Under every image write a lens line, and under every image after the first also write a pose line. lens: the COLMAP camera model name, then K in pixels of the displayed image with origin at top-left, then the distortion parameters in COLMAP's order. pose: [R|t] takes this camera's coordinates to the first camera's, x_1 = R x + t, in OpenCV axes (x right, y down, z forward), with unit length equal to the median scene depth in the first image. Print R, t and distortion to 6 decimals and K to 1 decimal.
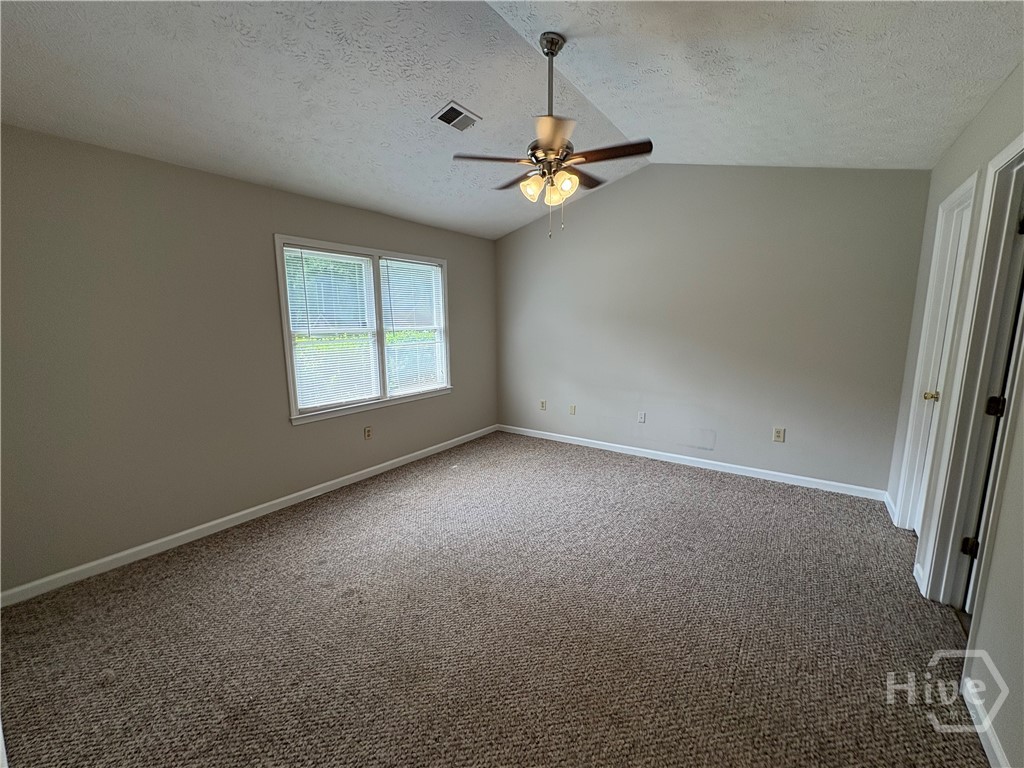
lens RADIAL K [[406.9, 0, 513.4], [0, 406.9, 385.2], [0, 0, 1]] dist [-0.002789, 0.000025]
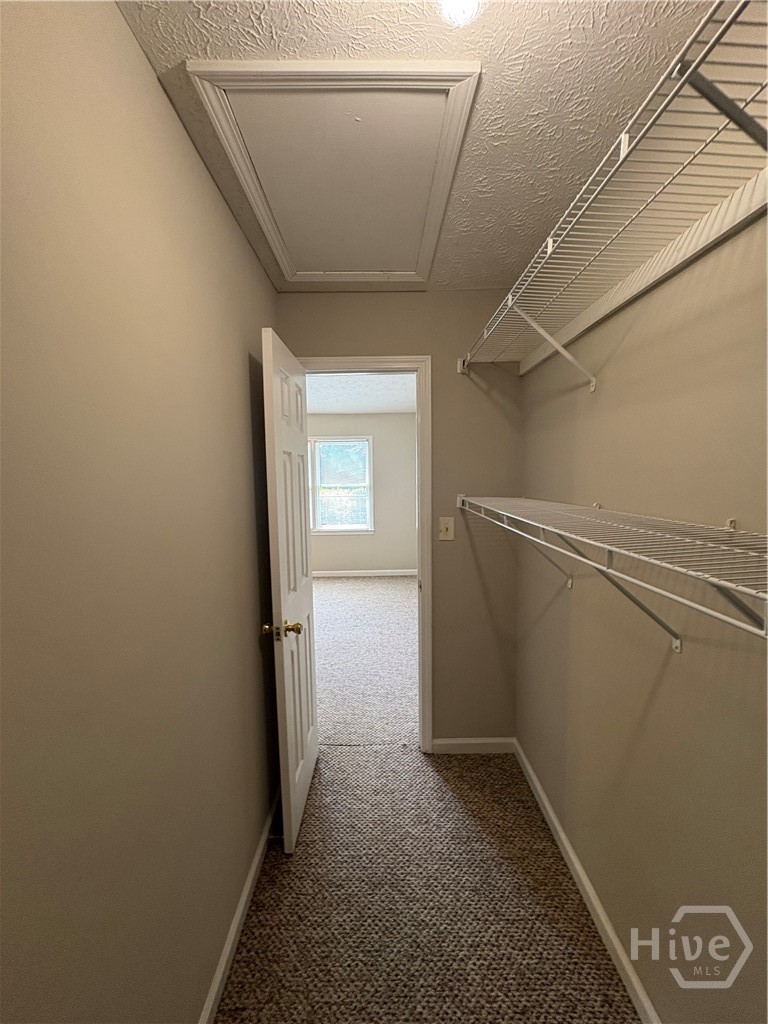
lens RADIAL K [[406.9, 0, 377.6], [0, 406.9, 514.5], [0, 0, 1]] dist [-0.002789, 0.000025]
pose [[0.589821, 0.091771, -0.802303, 0.991710], [-0.118310, 0.992621, 0.026563, -0.088774], [0.798821, 0.079253, 0.596326, 0.235441]]
